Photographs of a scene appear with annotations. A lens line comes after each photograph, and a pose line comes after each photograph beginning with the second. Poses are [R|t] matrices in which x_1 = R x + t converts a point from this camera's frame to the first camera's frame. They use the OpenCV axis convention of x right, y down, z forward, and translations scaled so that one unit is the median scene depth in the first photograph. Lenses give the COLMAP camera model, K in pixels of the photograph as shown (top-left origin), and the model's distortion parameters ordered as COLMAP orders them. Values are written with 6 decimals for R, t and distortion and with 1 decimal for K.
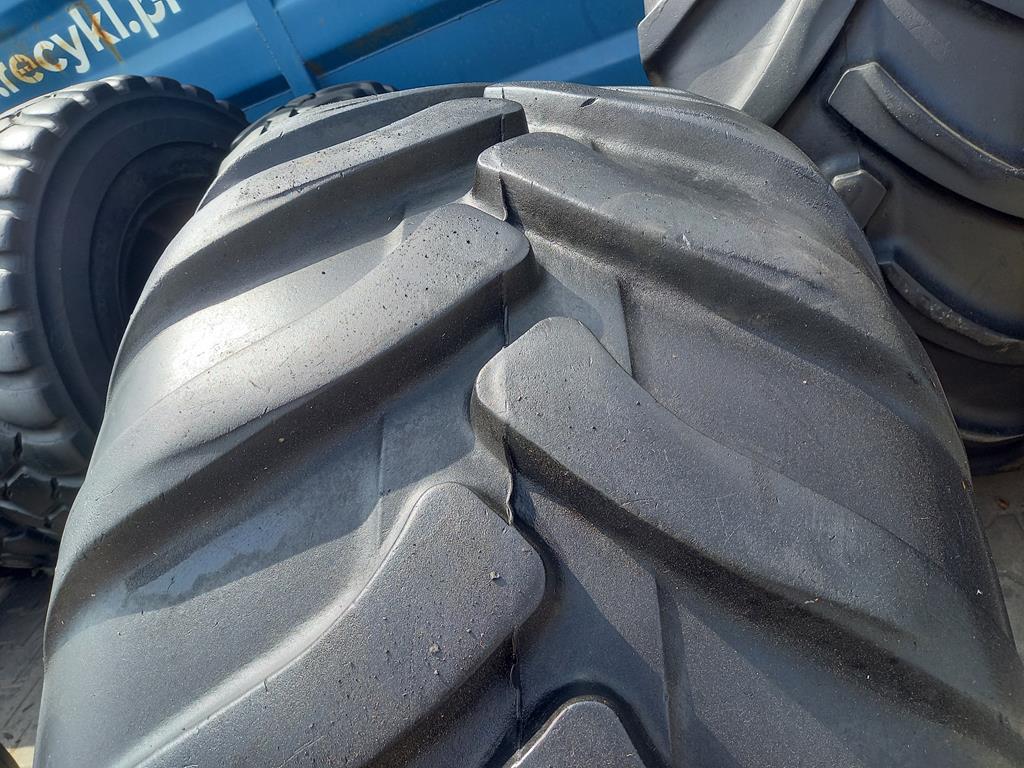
lens RADIAL K [[749.1, 0, 508.6], [0, 749.1, 386.2], [0, 0, 1]] dist [0.028576, -0.065724]
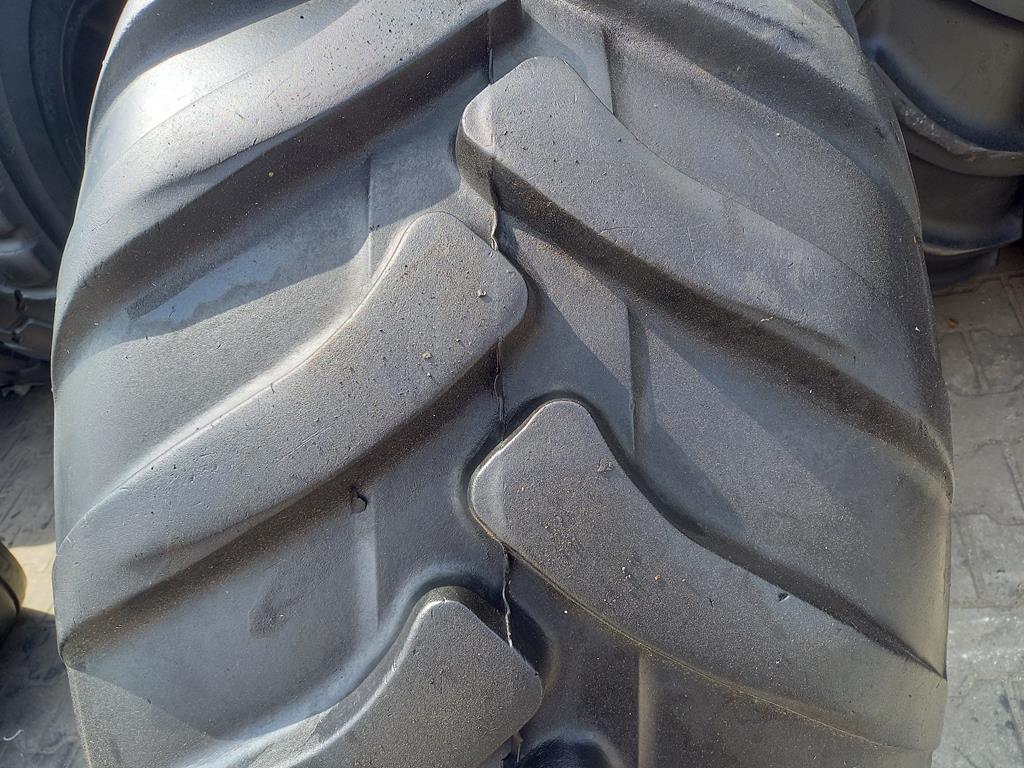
lens RADIAL K [[749.8, 0, 512.0], [0, 749.8, 384.0], [0, 0, 1]] dist [0.033303, -0.069472]
pose [[0.998800, 0.007611, 0.048378, -0.020439], [-0.017327, 0.978876, 0.203720, 0.126354], [-0.045805, -0.204314, 0.977833, -0.070915]]
